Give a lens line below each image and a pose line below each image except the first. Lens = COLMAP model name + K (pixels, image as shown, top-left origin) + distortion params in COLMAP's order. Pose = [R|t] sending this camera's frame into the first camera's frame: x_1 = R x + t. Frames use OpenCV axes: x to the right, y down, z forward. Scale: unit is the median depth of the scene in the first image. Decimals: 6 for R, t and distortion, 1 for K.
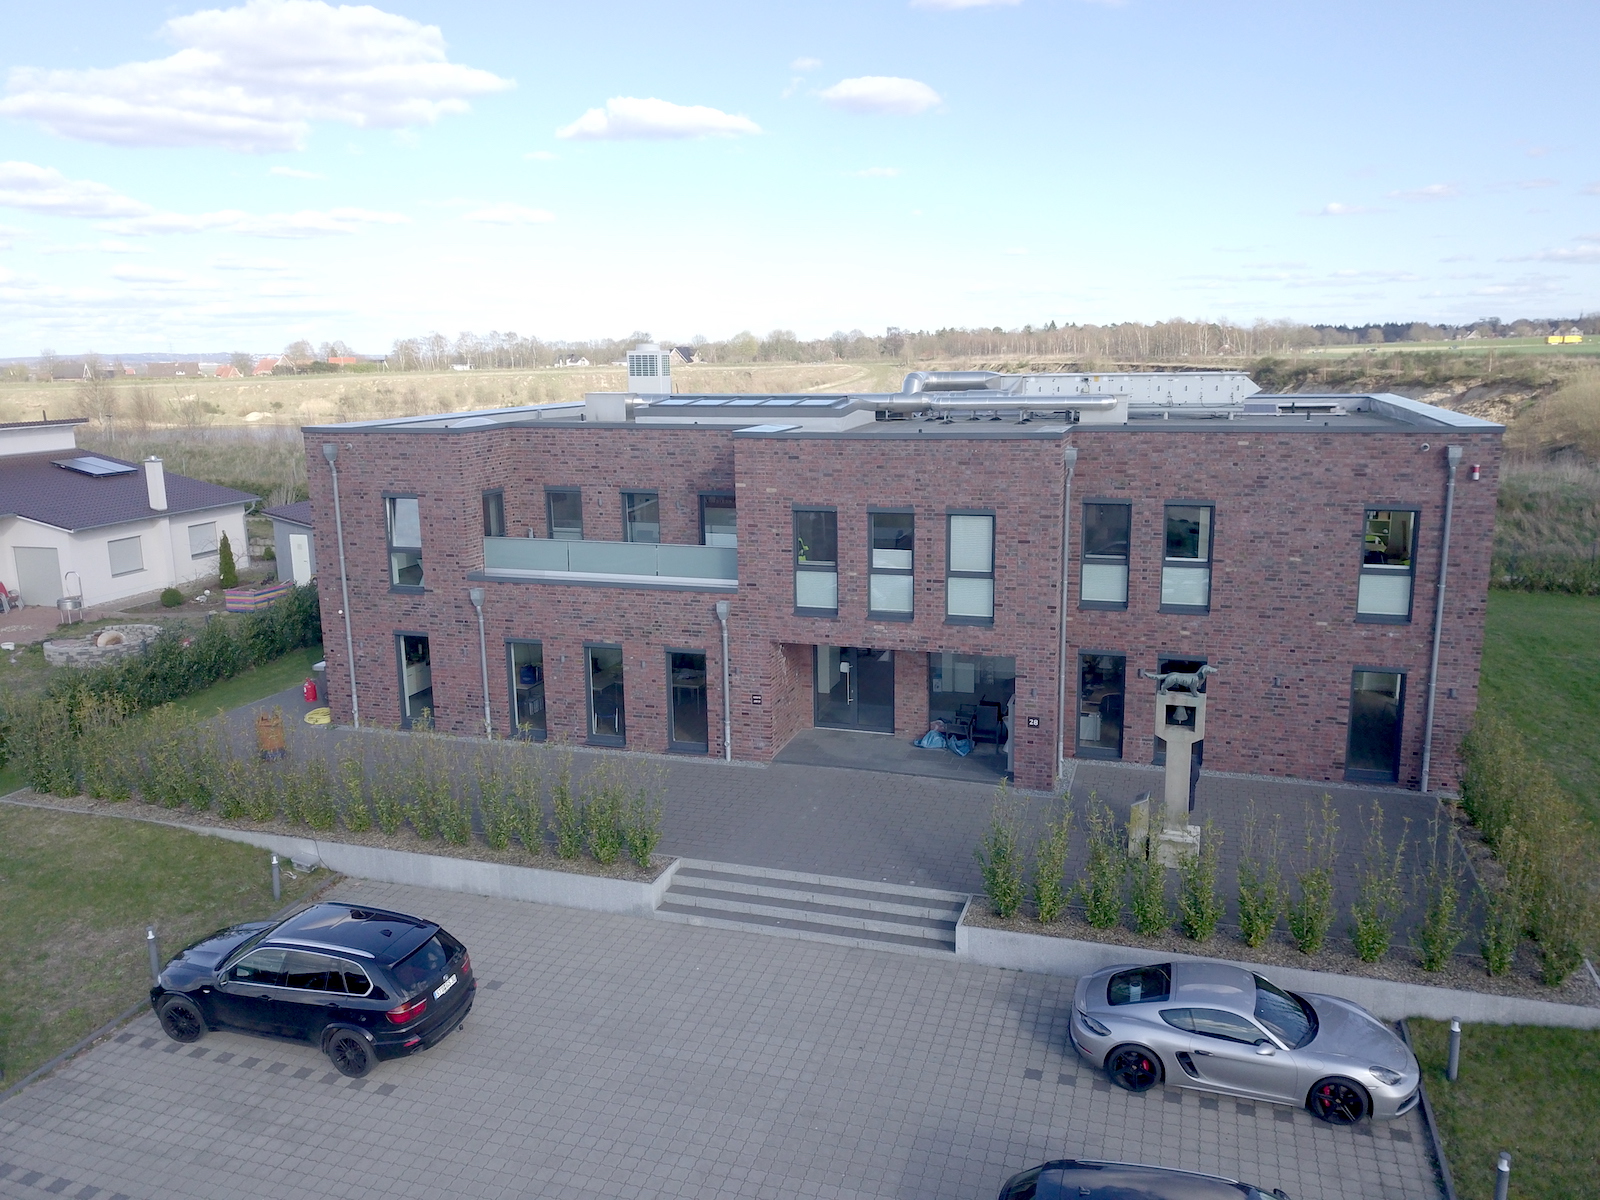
lens RADIAL K [[1216.6, 0, 801.5], [0, 1216.6, 594.1], [0, 0, 1]] dist [0.013993, -0.010356]
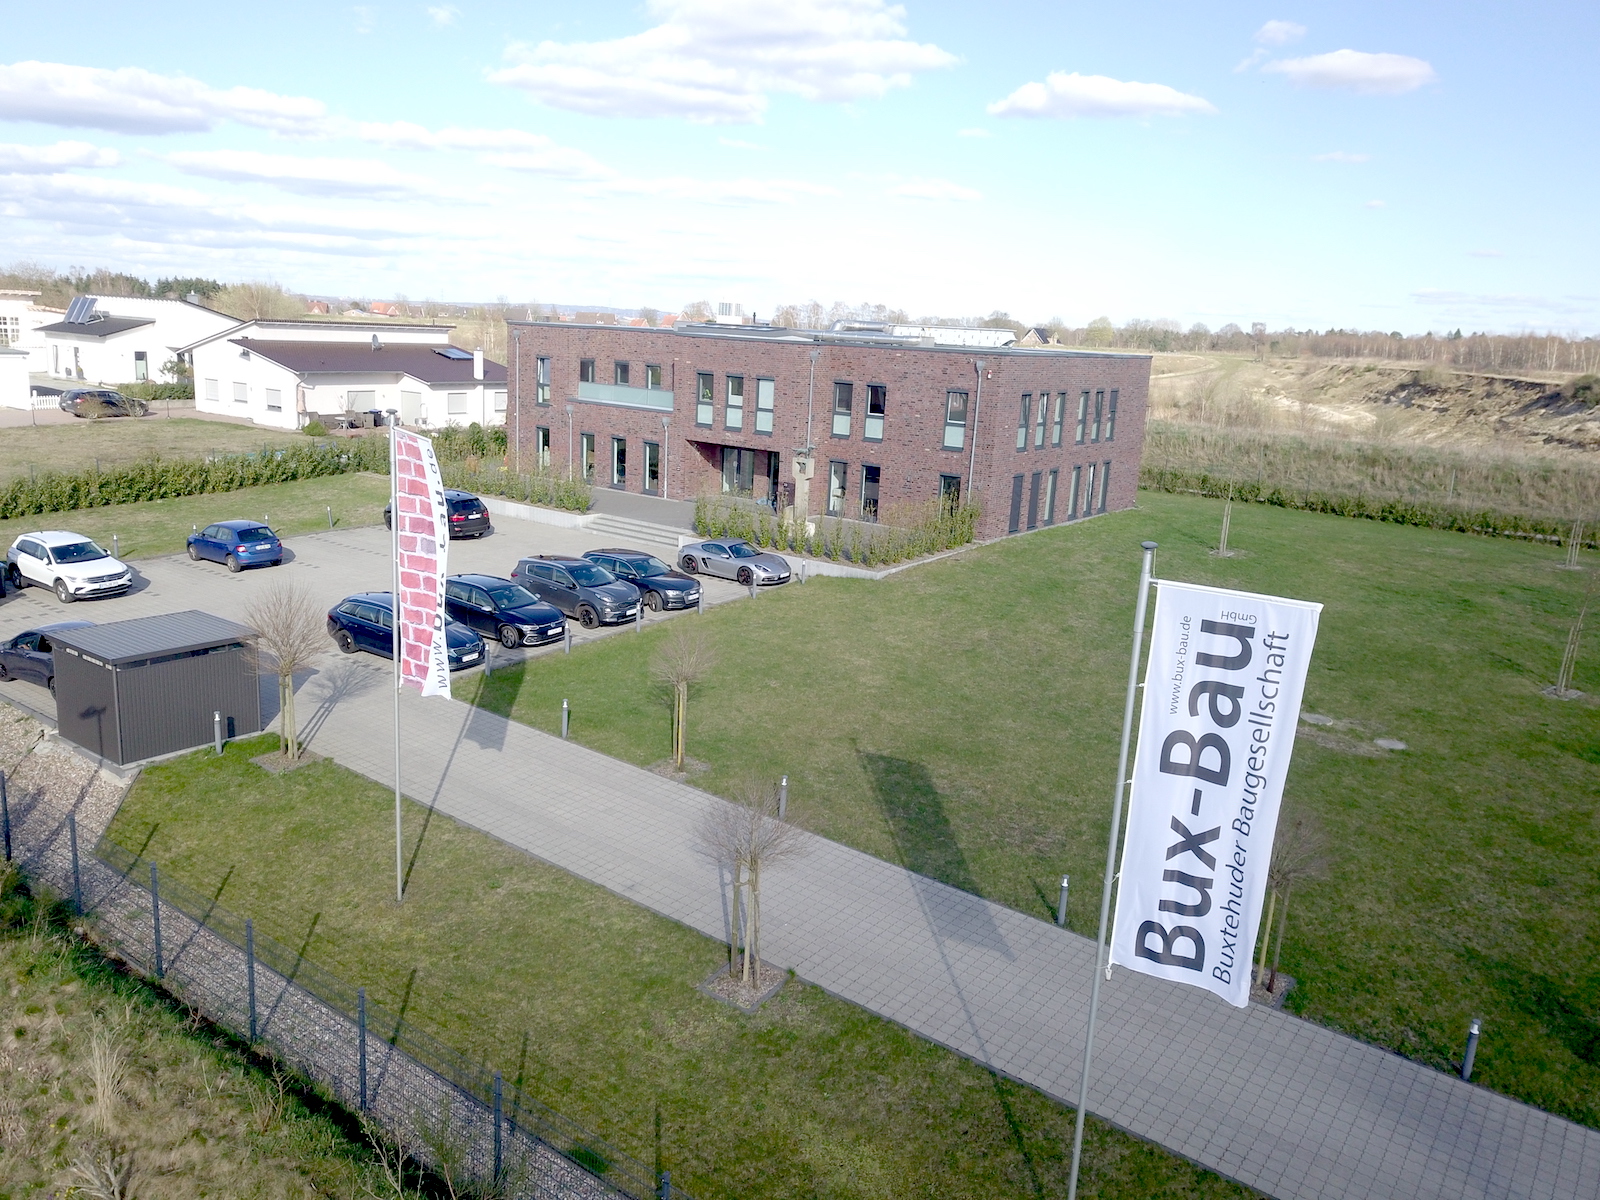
lens RADIAL K [[1213.9, 0, 802.3], [0, 1213.9, 601.7], [0, 0, 1]] dist [0.016141, -0.013141]
pose [[0.947567, 0.133120, -0.290511, 0.762850], [-0.126875, 0.991099, 0.040319, 0.196581], [0.293292, -0.001346, 0.956022, -0.861518]]
